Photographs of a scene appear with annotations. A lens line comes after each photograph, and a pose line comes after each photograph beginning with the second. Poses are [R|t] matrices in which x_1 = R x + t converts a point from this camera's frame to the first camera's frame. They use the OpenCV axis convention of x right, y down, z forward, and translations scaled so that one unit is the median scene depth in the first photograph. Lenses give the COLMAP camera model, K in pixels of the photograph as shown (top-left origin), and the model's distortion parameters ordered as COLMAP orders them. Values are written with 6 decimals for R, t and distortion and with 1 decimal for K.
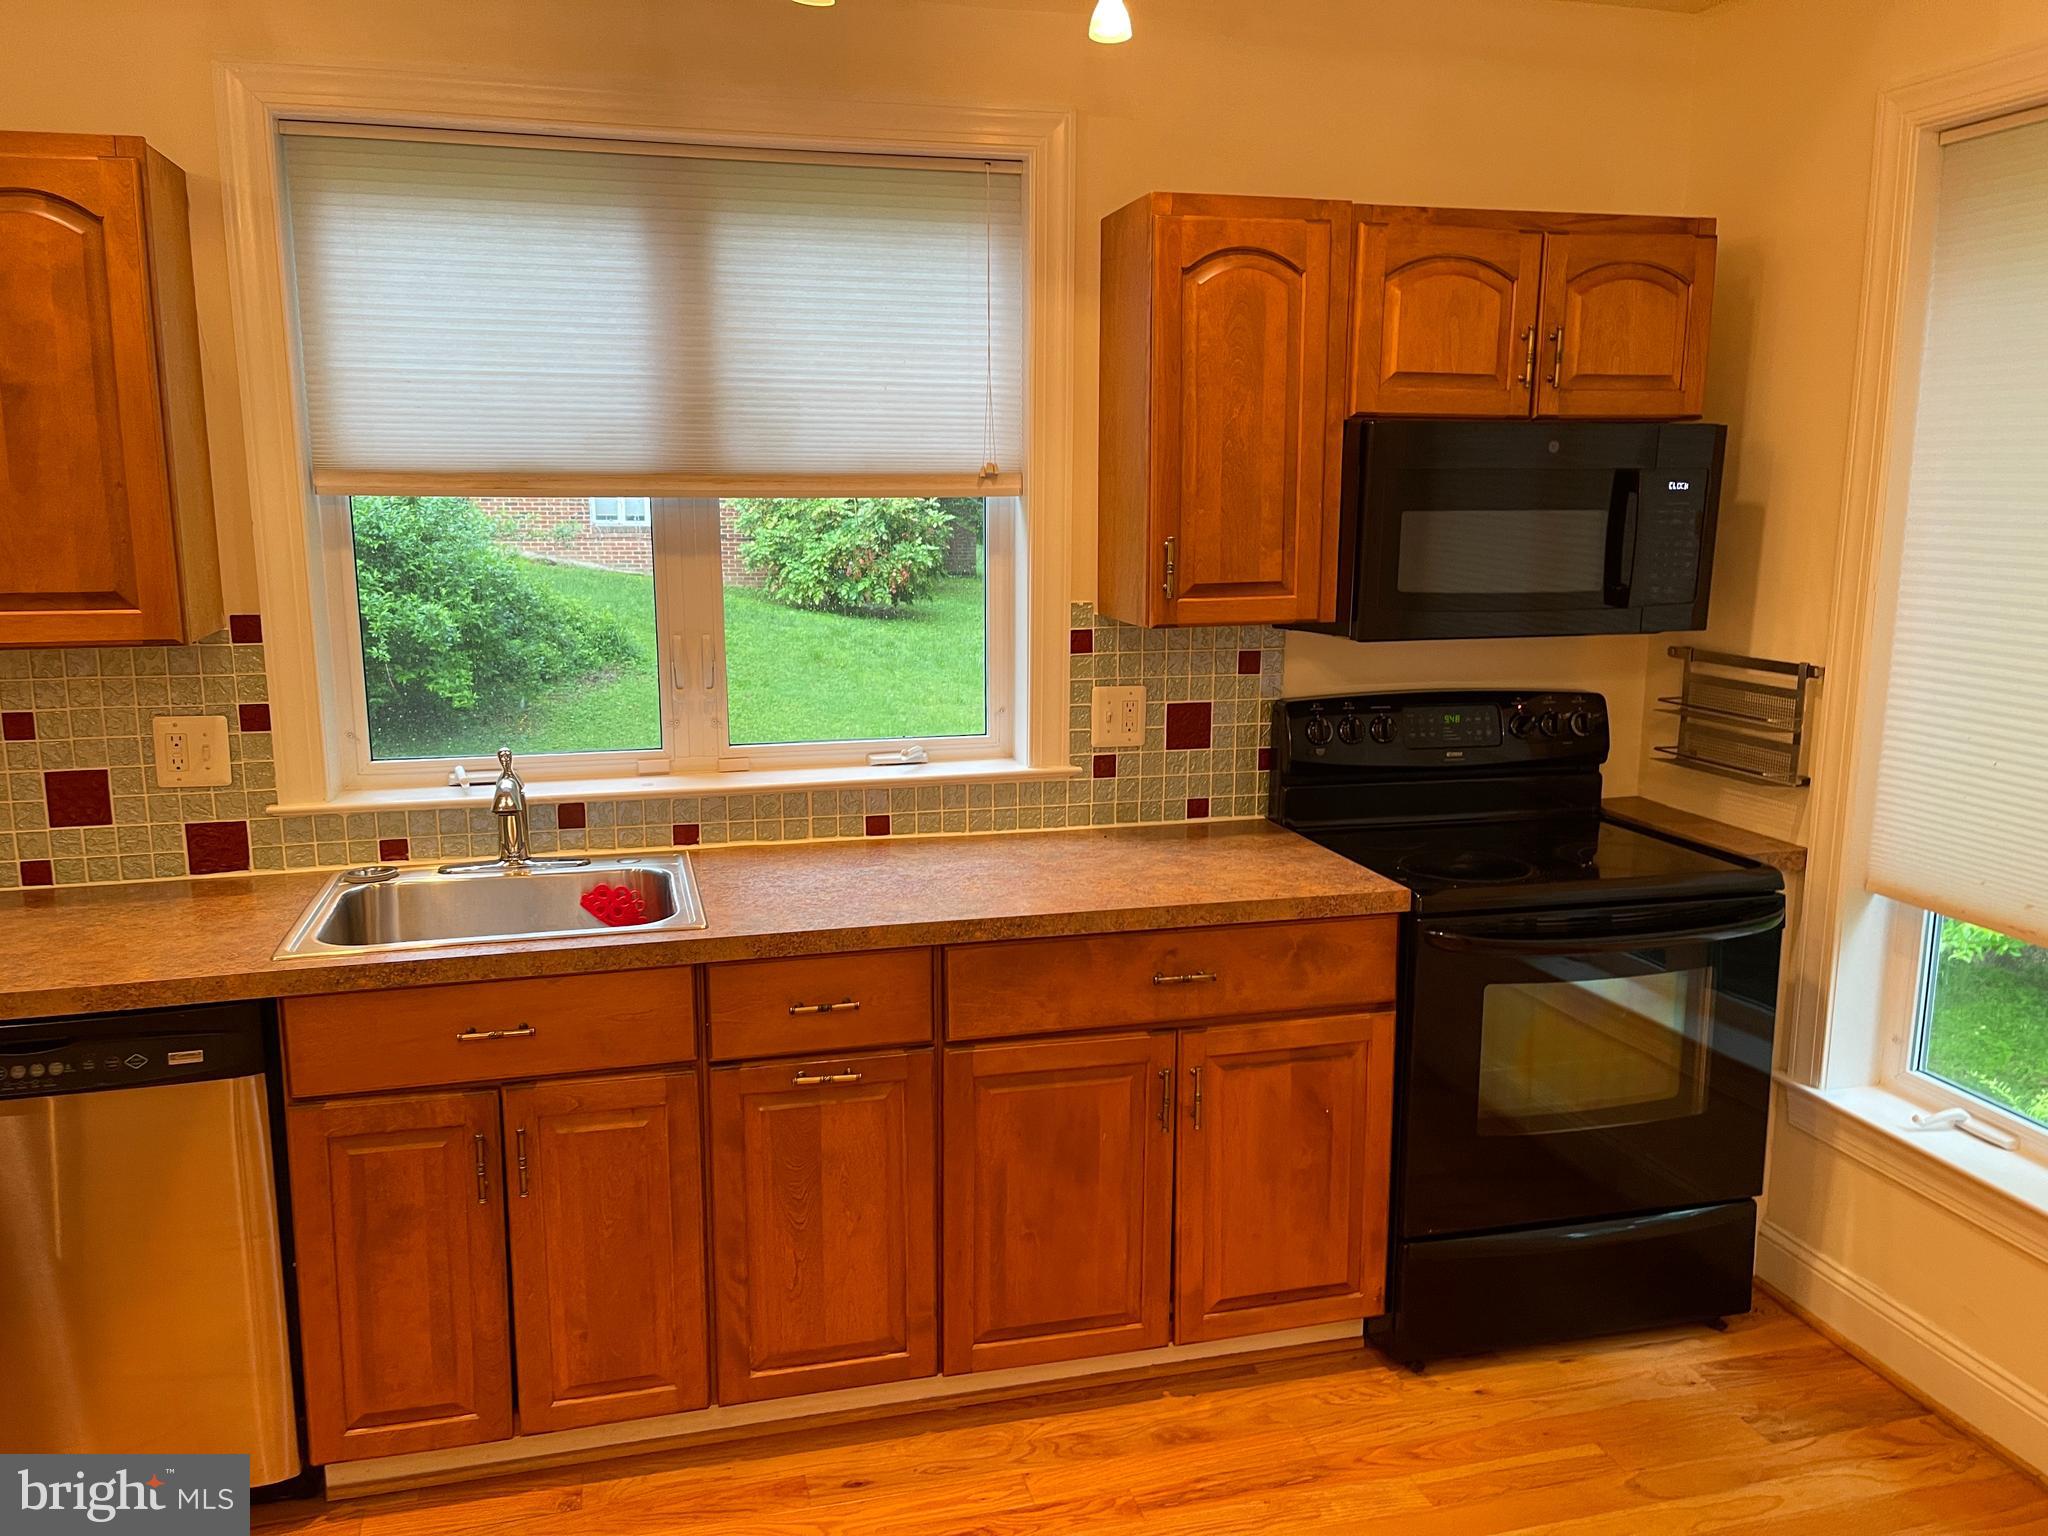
lens RADIAL K [[1545.1, 0, 1041.7], [0, 1545.1, 778.8], [0, 0, 1]] dist [0.072650, -0.095313]
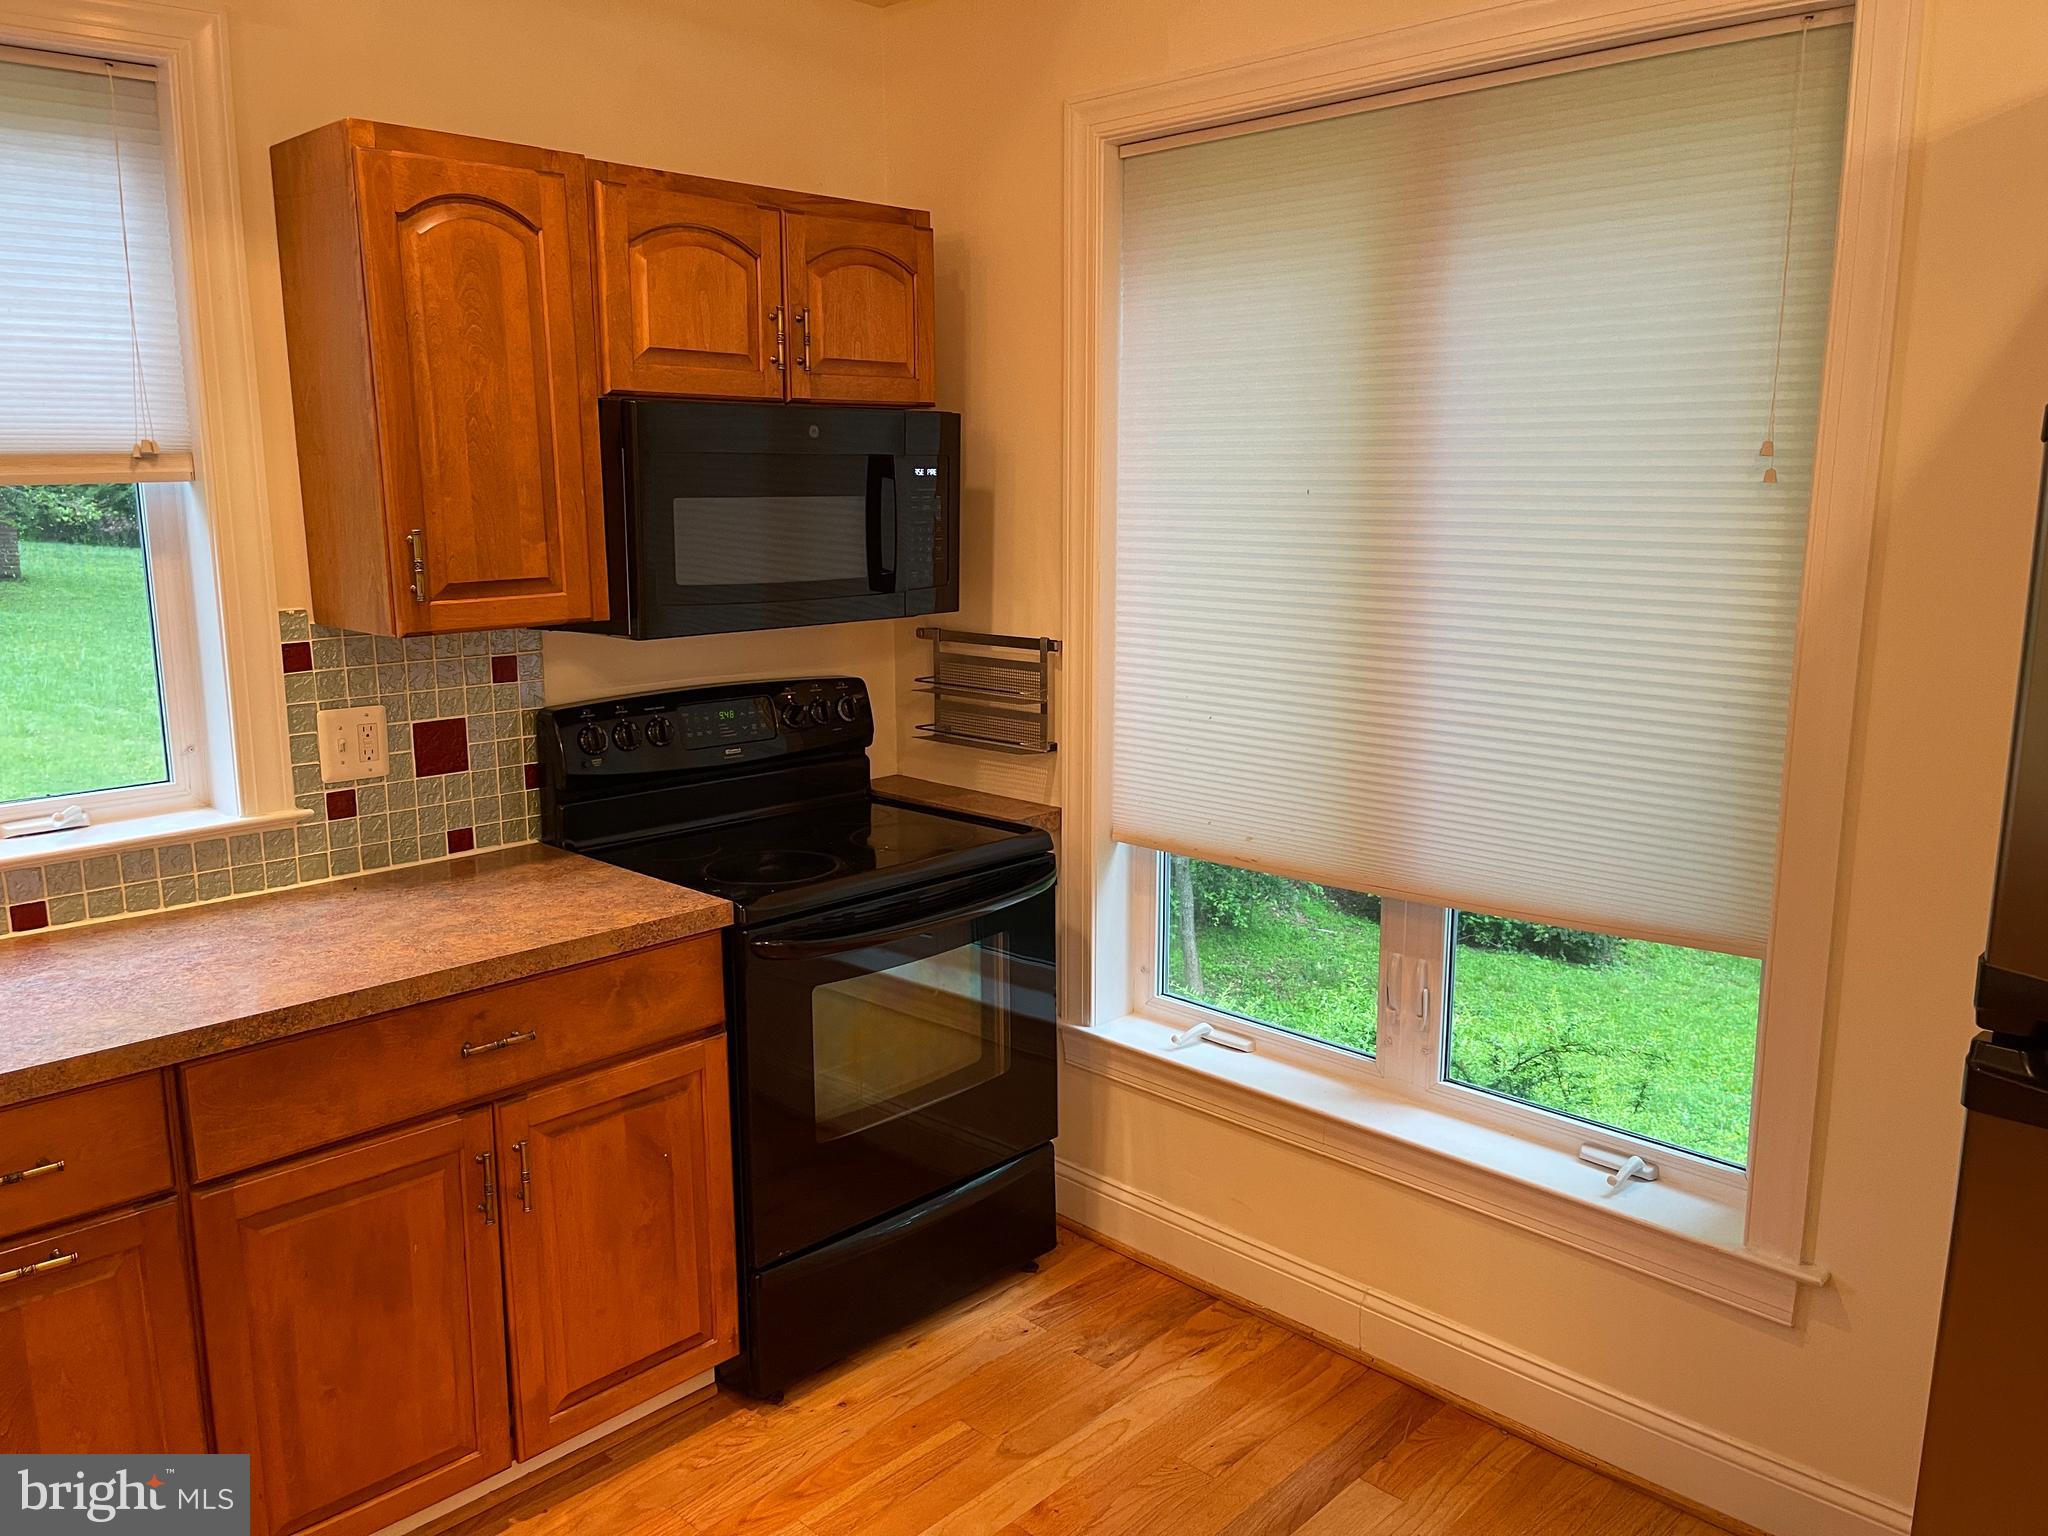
lens RADIAL K [[1545.1, 0, 1022.8], [0, 1545.1, 768.2], [0, 0, 1]] dist [0.072650, -0.095313]
pose [[0.861090, -0.099627, 0.498597, -0.066135], [0.097796, 0.994758, 0.029869, -0.018582], [-0.498959, 0.023041, 0.866319, 0.092869]]
